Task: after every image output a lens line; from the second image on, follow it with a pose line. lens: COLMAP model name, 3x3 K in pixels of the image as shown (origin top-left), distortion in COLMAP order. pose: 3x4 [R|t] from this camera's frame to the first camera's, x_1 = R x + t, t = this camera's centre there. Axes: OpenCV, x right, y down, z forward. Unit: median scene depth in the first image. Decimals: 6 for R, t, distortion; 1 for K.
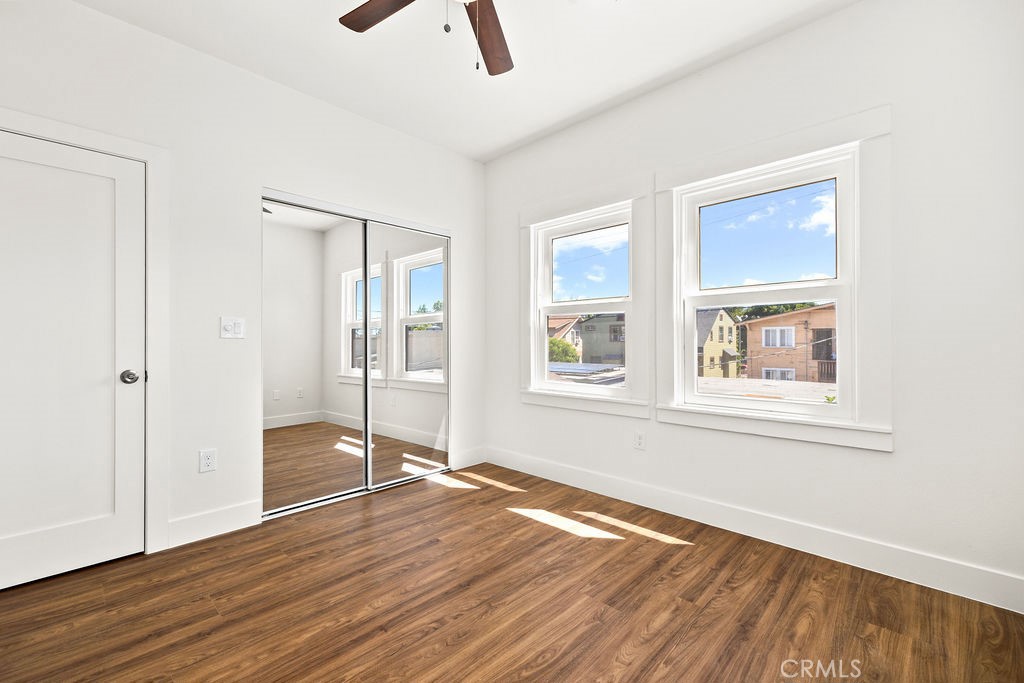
lens RADIAL K [[431.5, 0, 507.7], [0, 431.5, 339.2], [0, 0, 1]] dist [-0.000418, -0.000017]
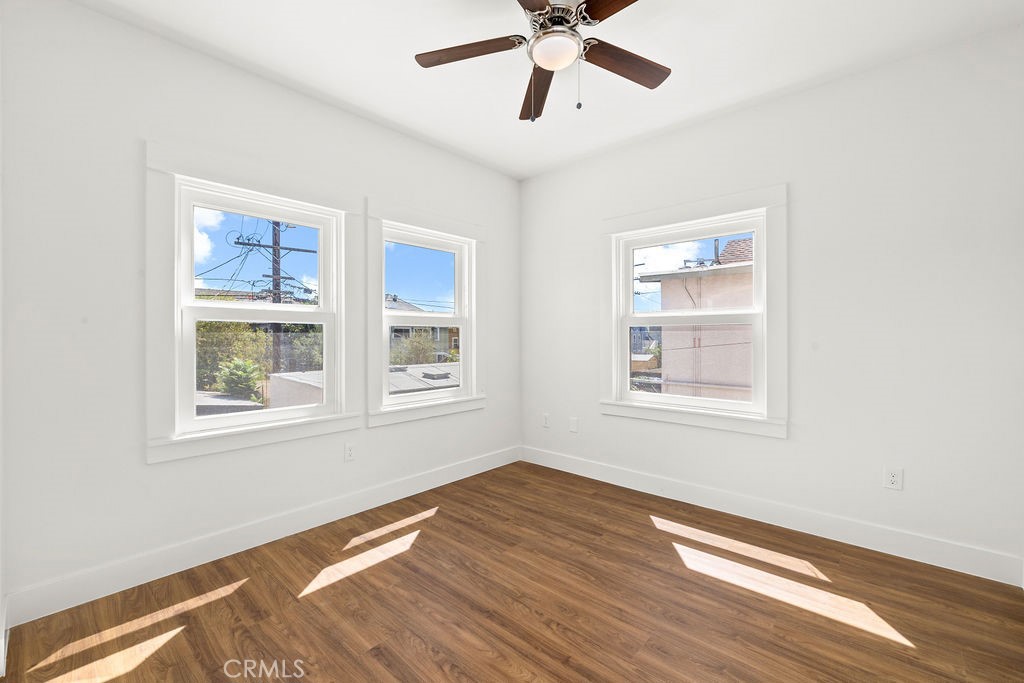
lens RADIAL K [[431.5, 0, 507.7], [0, 431.5, 339.2], [0, 0, 1]] dist [-0.000418, -0.000017]
pose [[-0.040940, -0.003098, 0.999157, -0.929406], [-0.003695, 0.999989, 0.002949, -0.045340], [-0.999155, -0.003571, -0.040951, 0.867034]]
